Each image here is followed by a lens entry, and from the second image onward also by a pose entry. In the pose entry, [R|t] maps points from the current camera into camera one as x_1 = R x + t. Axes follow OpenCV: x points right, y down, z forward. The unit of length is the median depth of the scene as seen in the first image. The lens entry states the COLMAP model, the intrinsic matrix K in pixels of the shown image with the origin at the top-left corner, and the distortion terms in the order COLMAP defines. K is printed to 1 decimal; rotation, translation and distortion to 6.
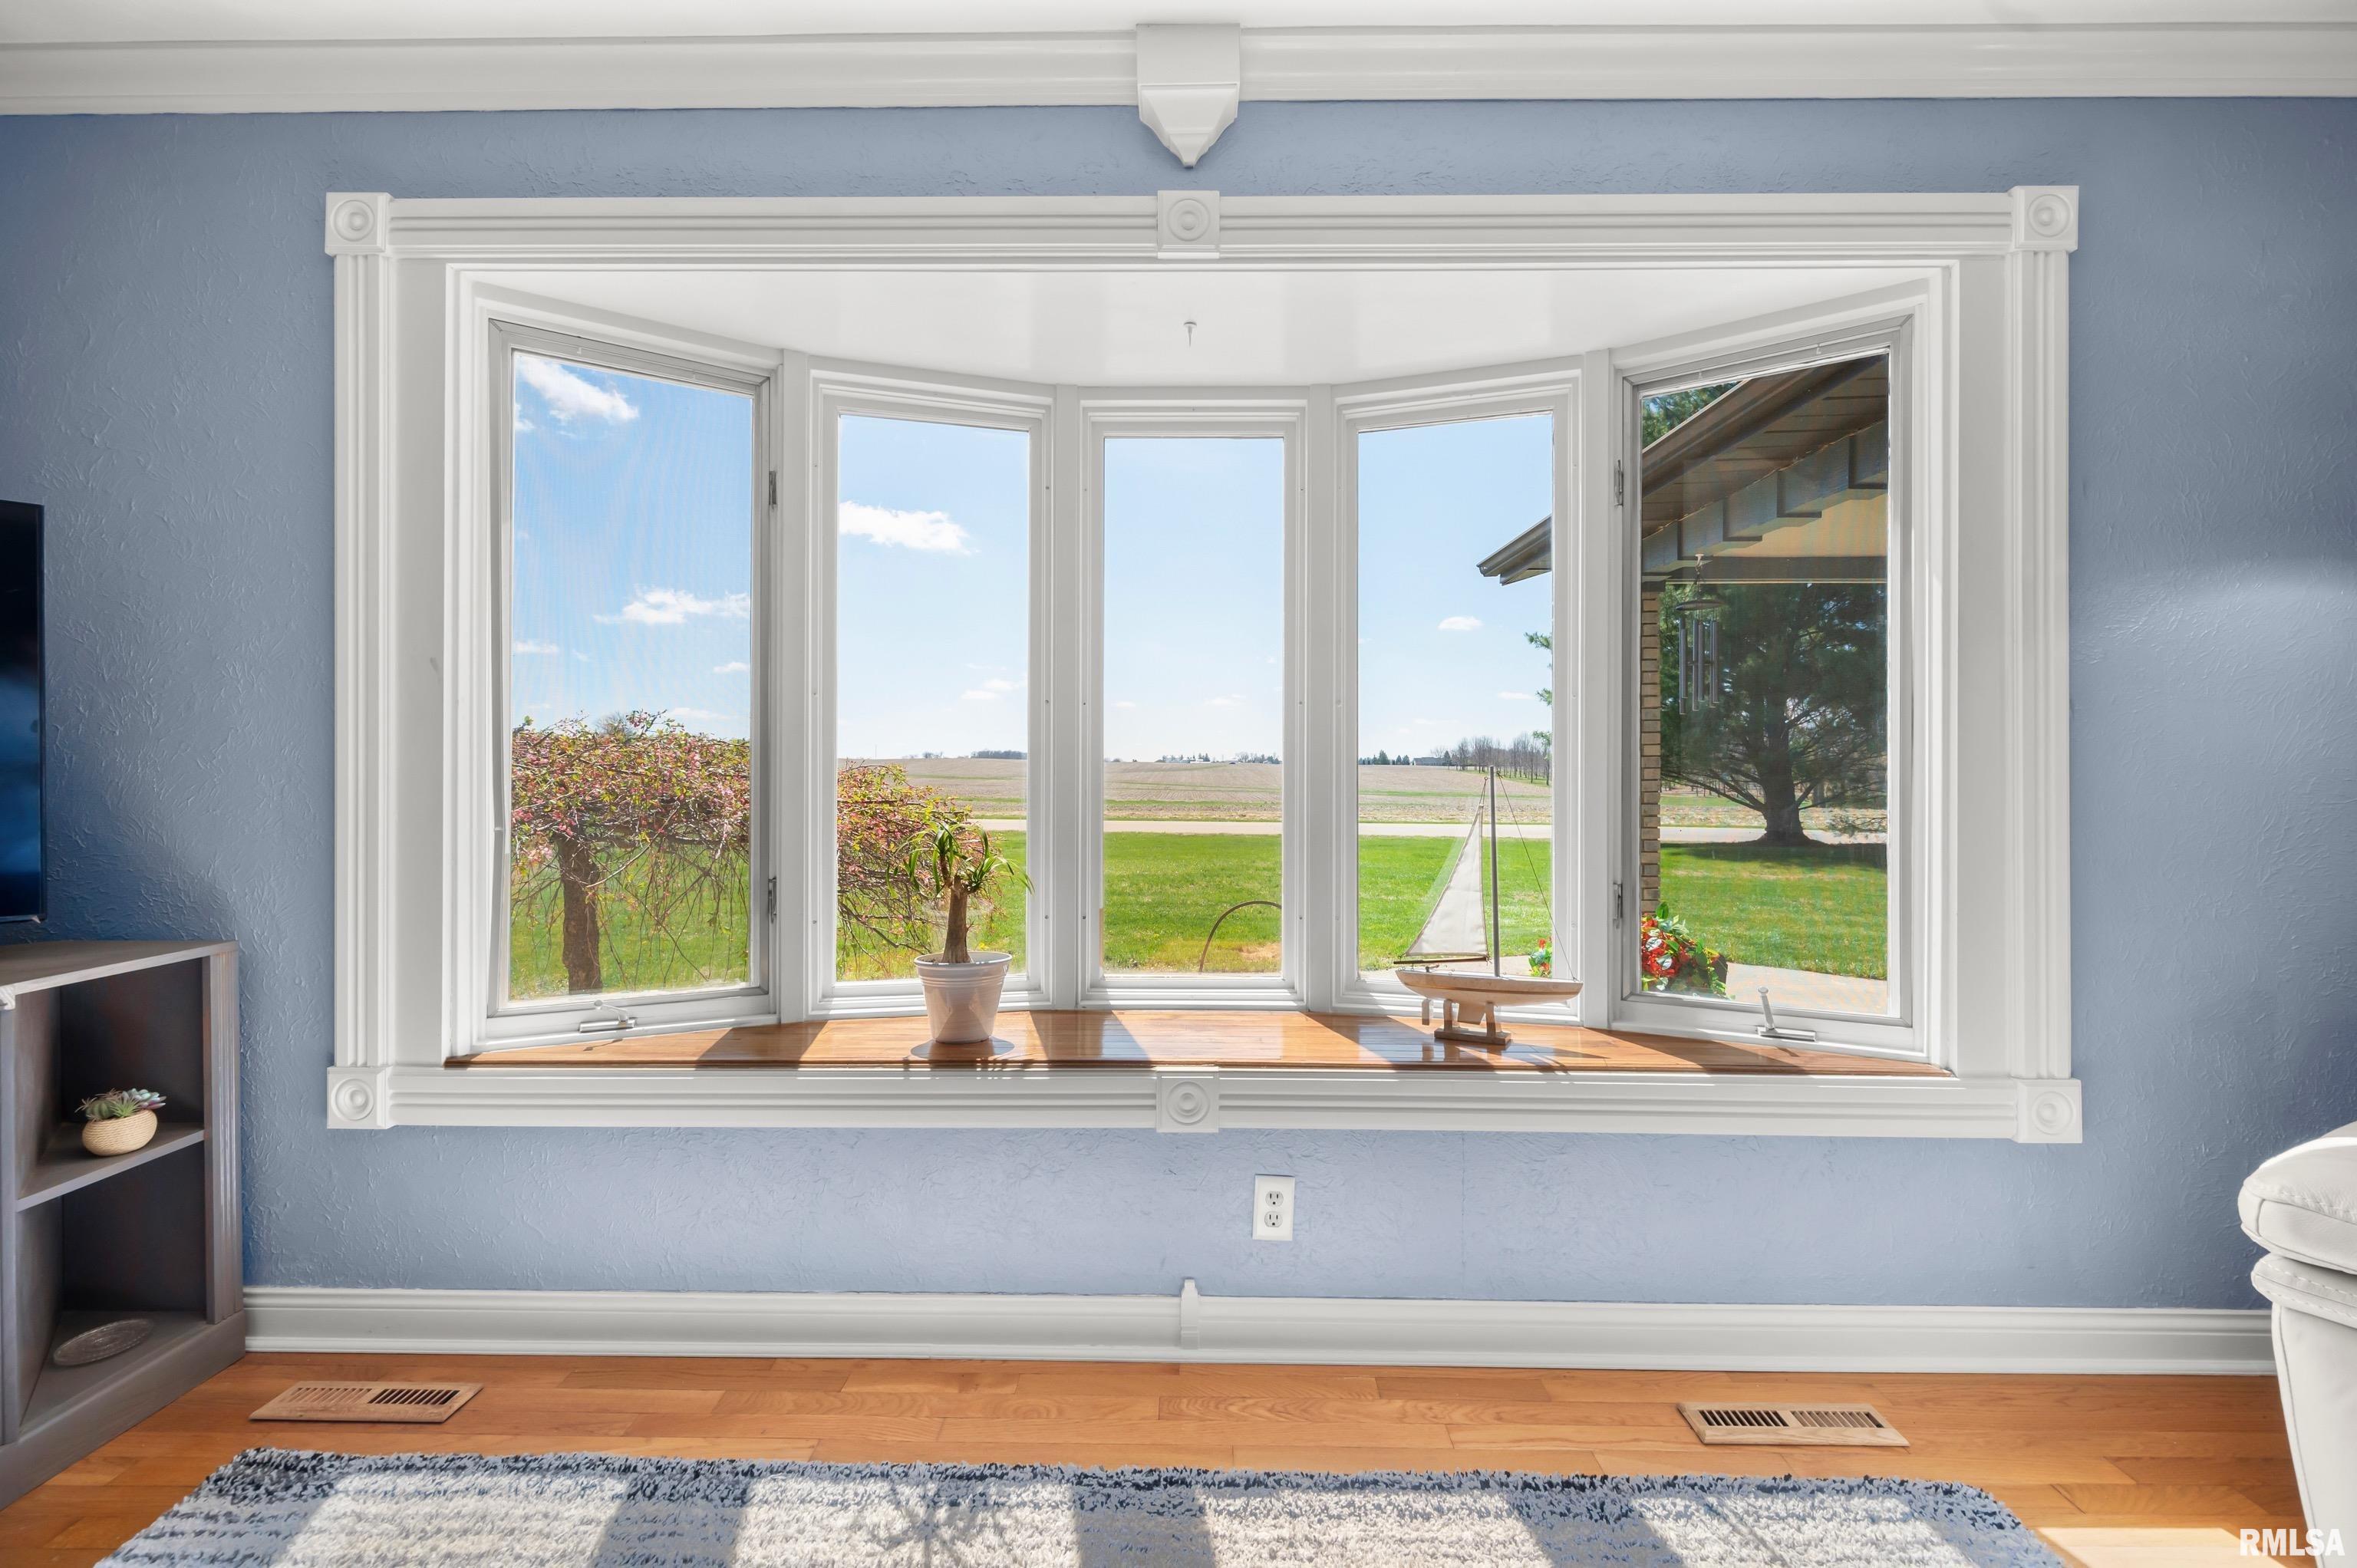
lens RADIAL K [[927.5, 0, 1173.5], [0, 927.5, 765.4], [0, 0, 1]] dist [-0.001421, 0.000038]
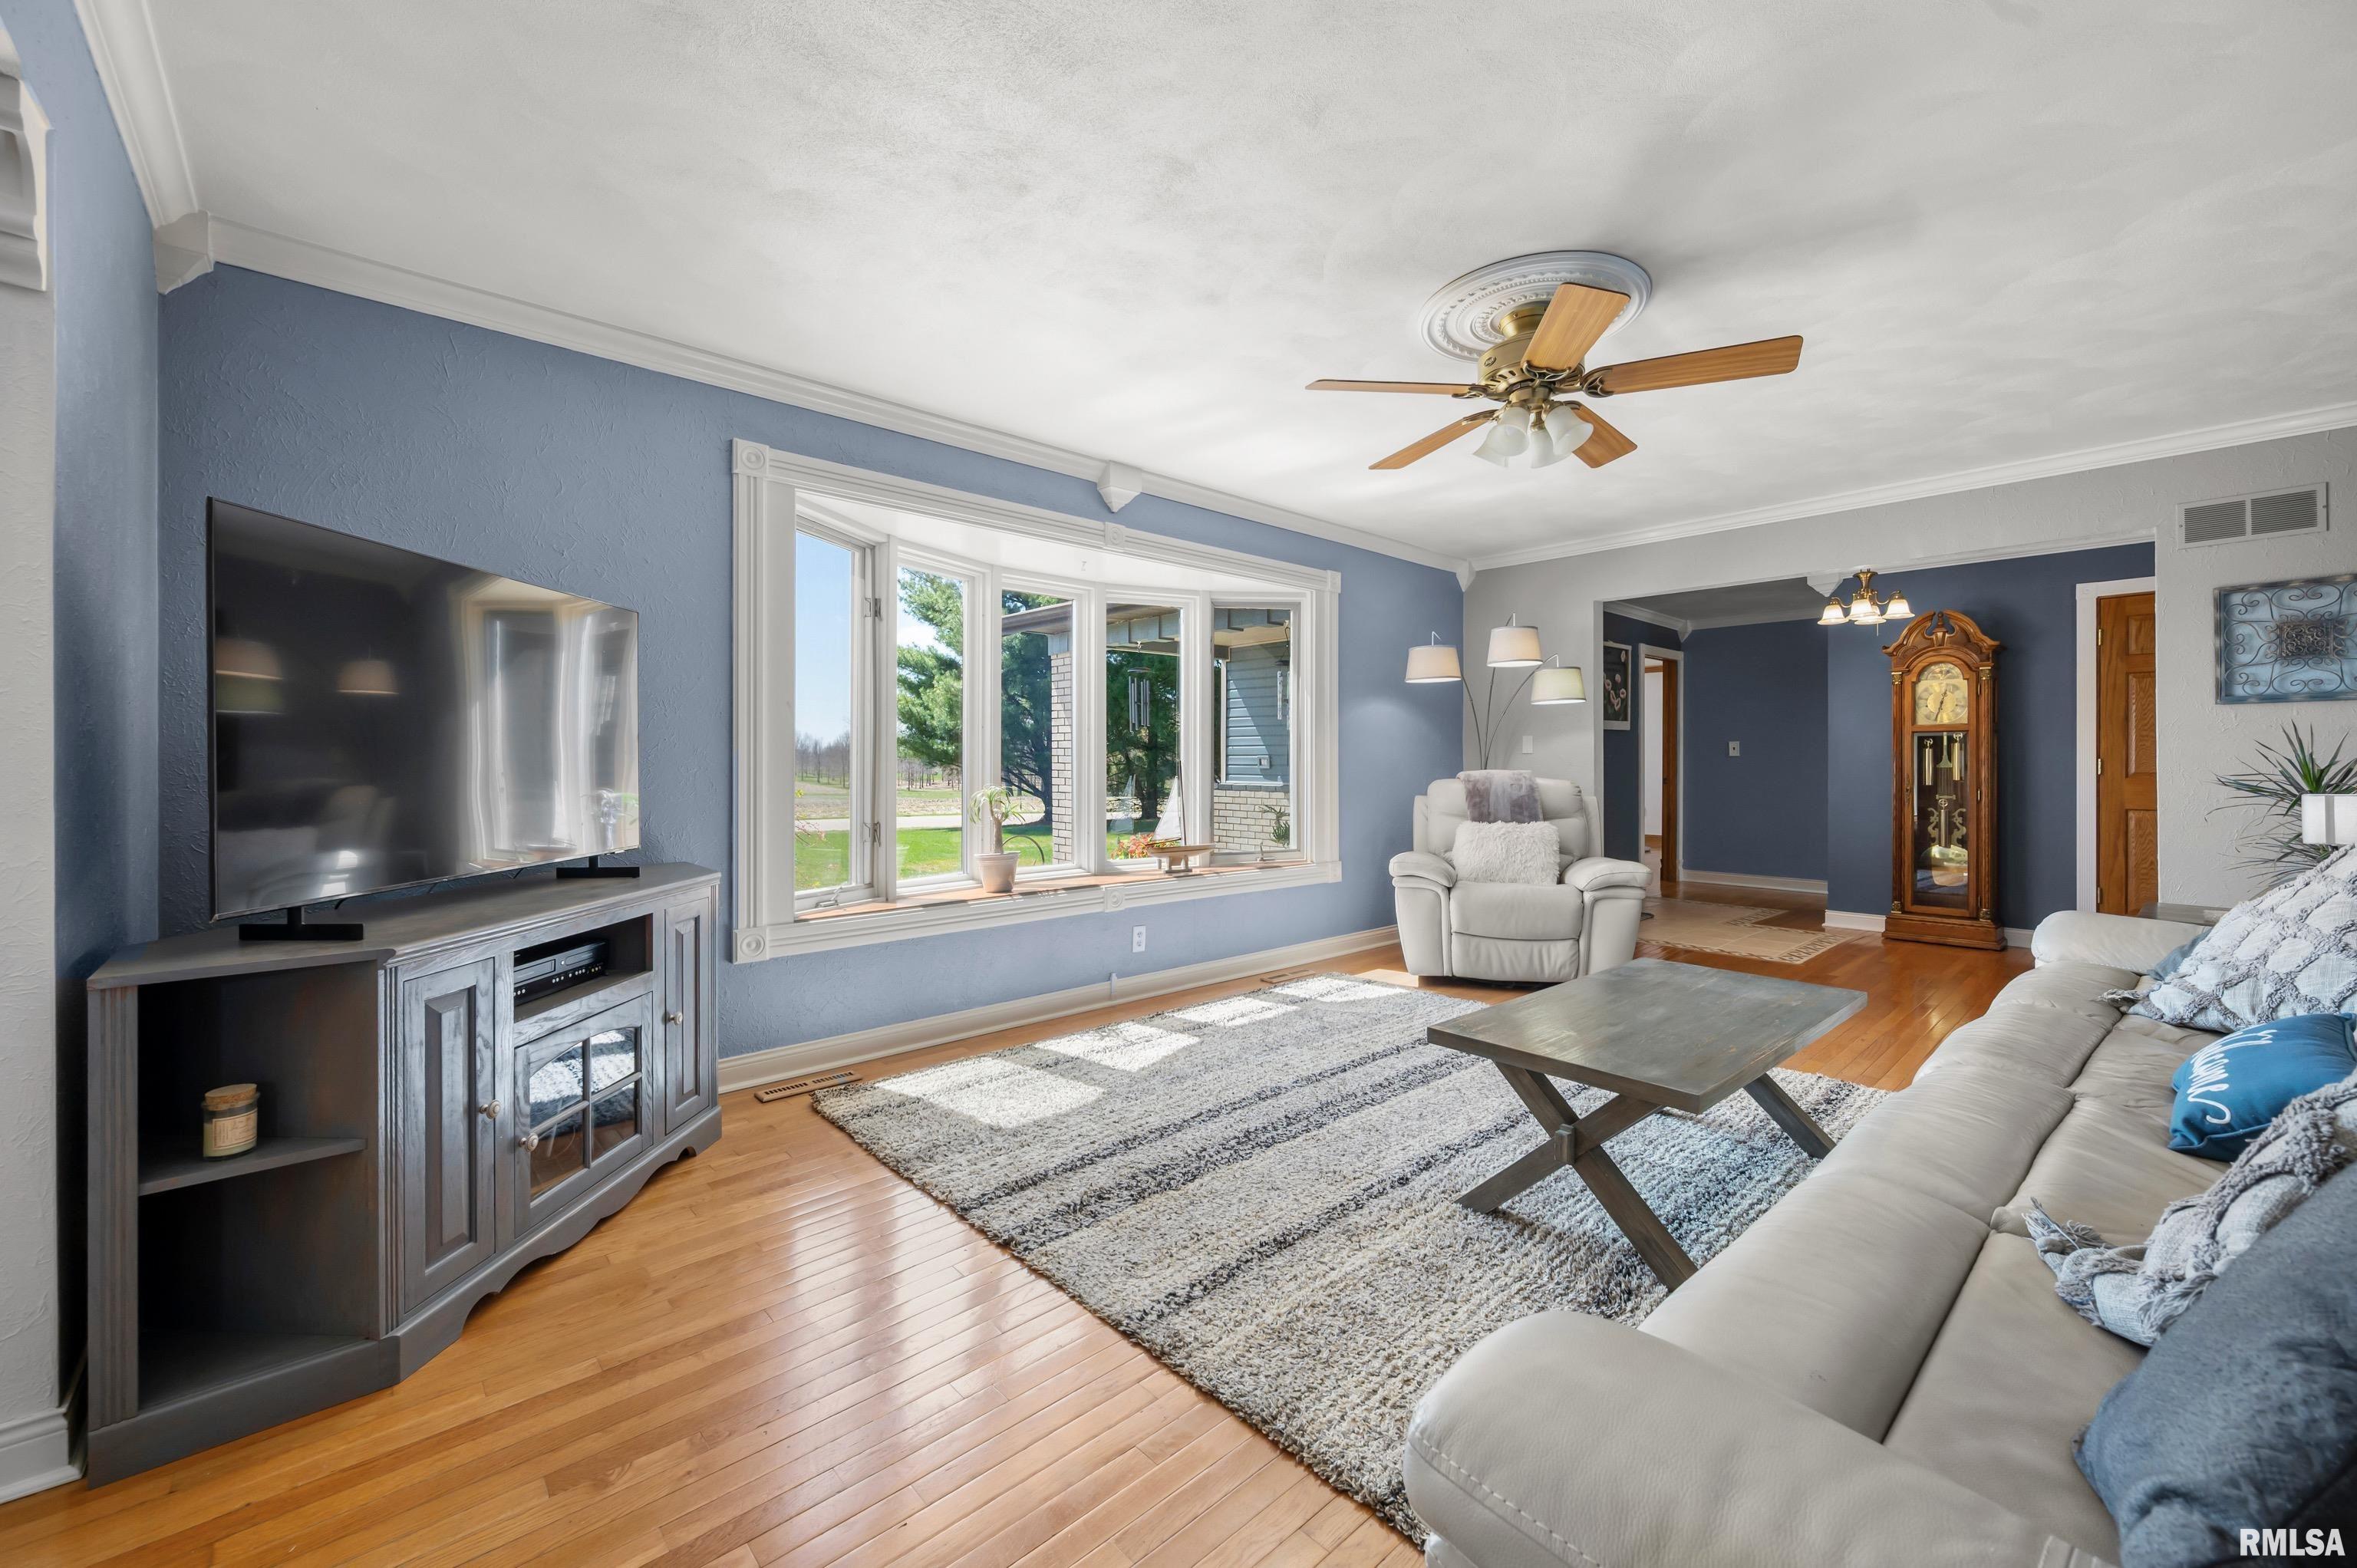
lens RADIAL K [[927.5, 0, 1179.4], [0, 927.5, 772.8], [0, 0, 1]] dist [-0.001421, 0.000038]
pose [[0.731223, -0.011585, 0.682040, -1.507881], [0.005060, 0.999920, 0.011560, 0.006956], [-0.682120, -0.005002, 0.731223, -0.885465]]
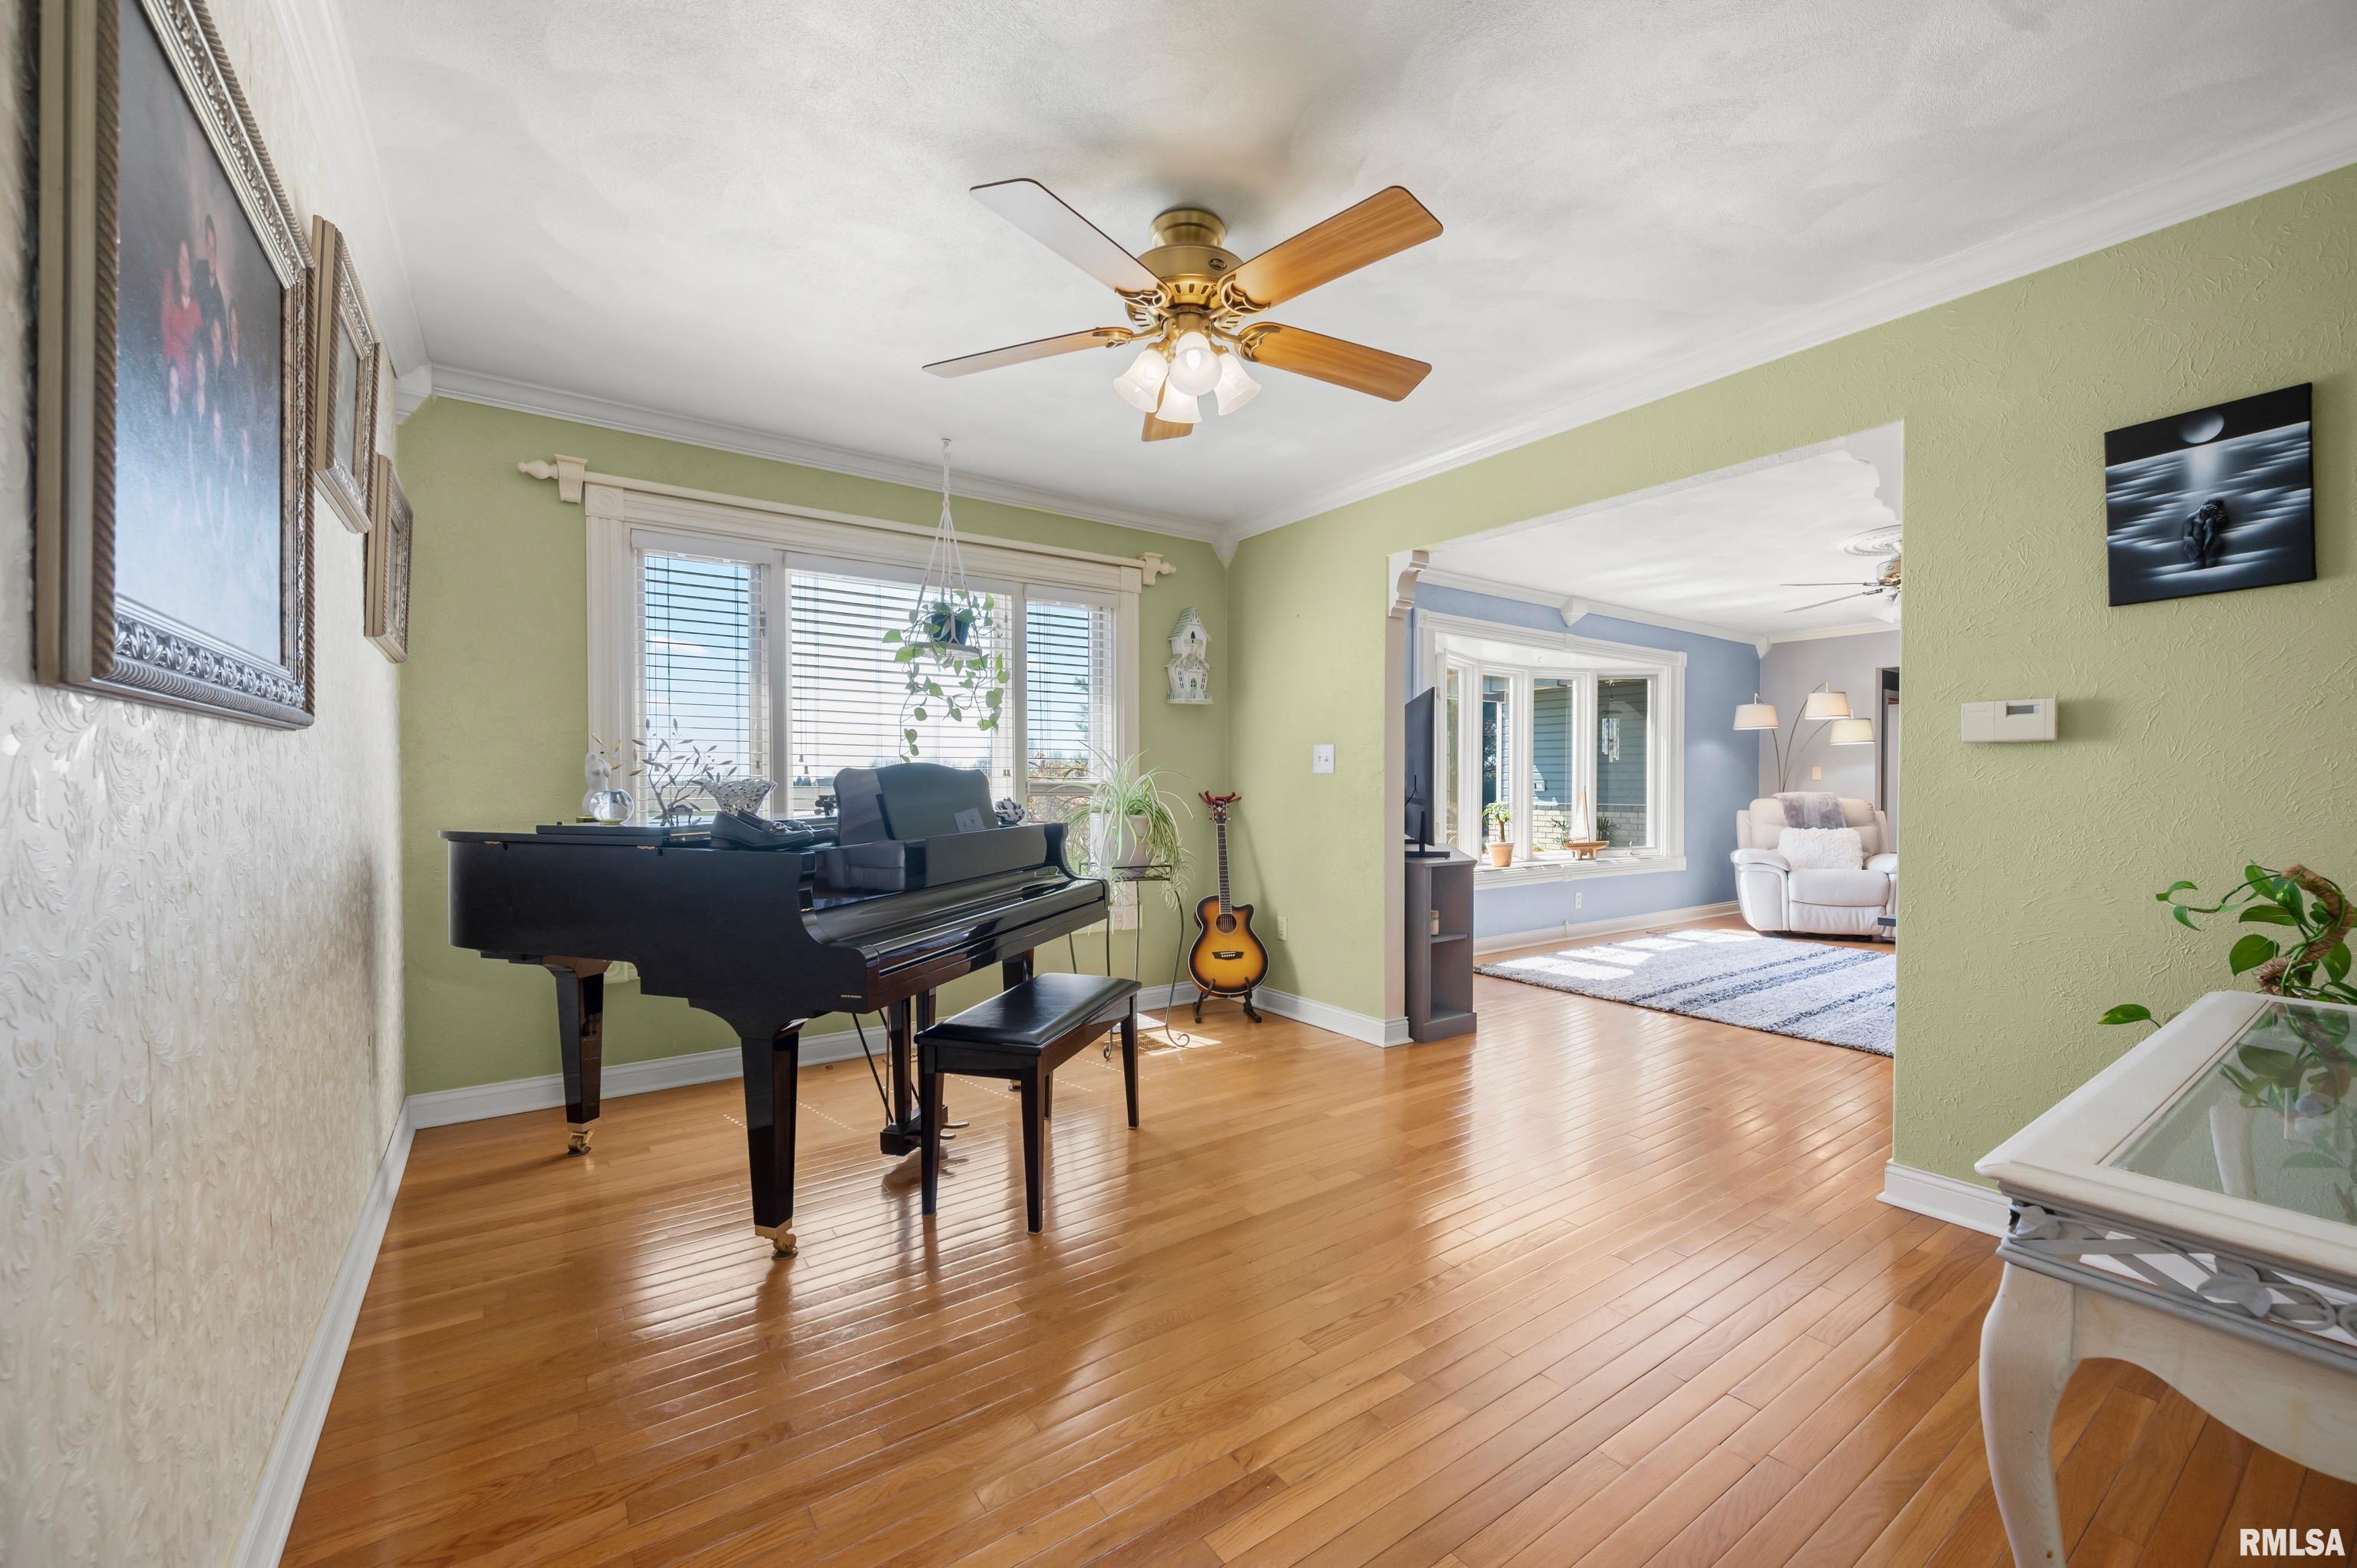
lens RADIAL K [[927.5, 0, 1185.9], [0, 927.5, 791.3], [0, 0, 1]] dist [-0.001421, 0.000038]
pose [[0.809080, -0.007085, 0.587656, -3.475319], [0.004537, 0.999973, 0.005808, -0.001326], [-0.587681, -0.002033, 0.809090, -1.146299]]
